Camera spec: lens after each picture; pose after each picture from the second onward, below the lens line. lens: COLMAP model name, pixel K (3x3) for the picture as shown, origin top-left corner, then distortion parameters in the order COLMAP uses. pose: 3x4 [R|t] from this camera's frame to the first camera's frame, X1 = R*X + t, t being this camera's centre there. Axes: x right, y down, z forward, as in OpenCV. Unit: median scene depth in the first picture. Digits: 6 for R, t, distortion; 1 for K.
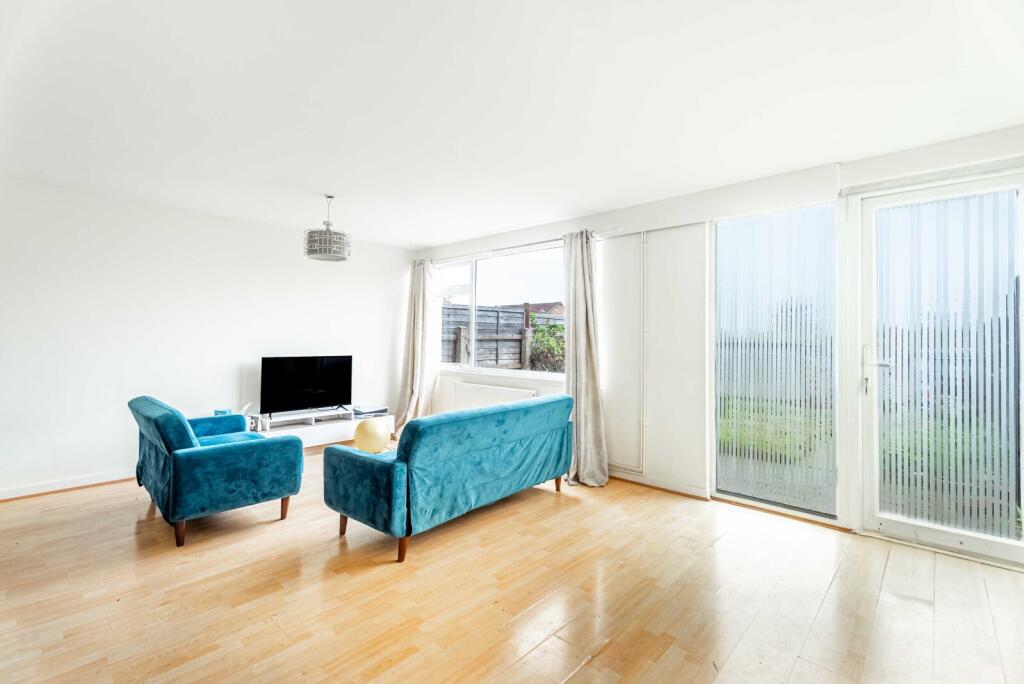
lens RADIAL K [[462.9, 0, 510.8], [0, 462.9, 332.5], [0, 0, 1]] dist [0.000399, 0.000811]
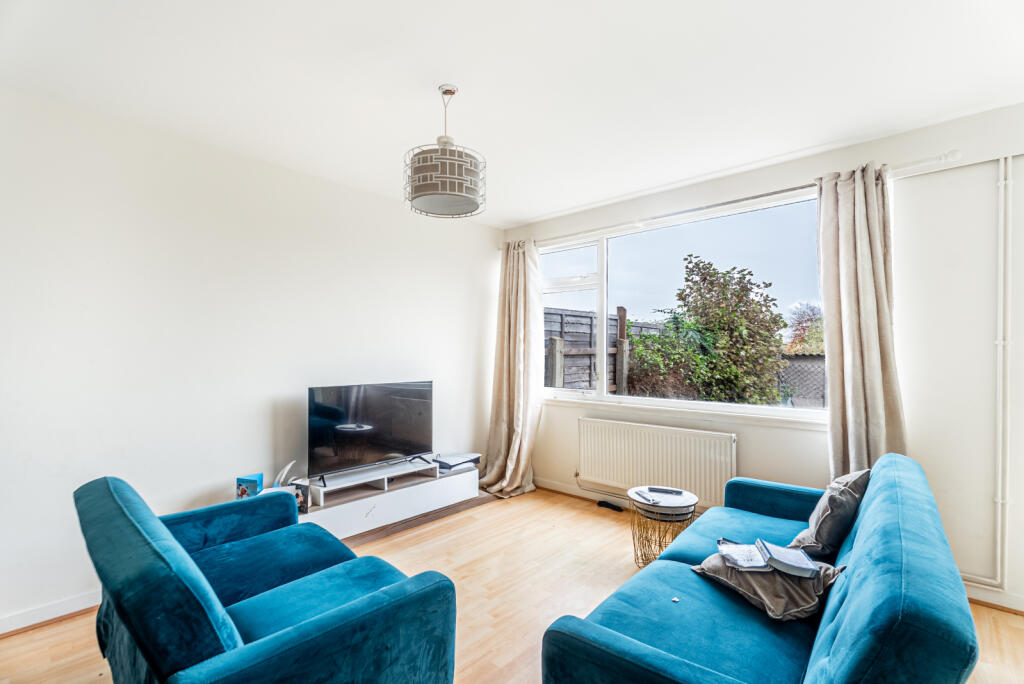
lens RADIAL K [[473.4, 0, 512.8], [0, 473.4, 356.8], [0, 0, 1]] dist [-0.002524, -0.000431]
pose [[0.999957, -0.009260, -0.000189, -0.226762], [0.009262, 0.999747, 0.020477, 0.002708], [0.000000, -0.020478, 0.999790, 0.315782]]
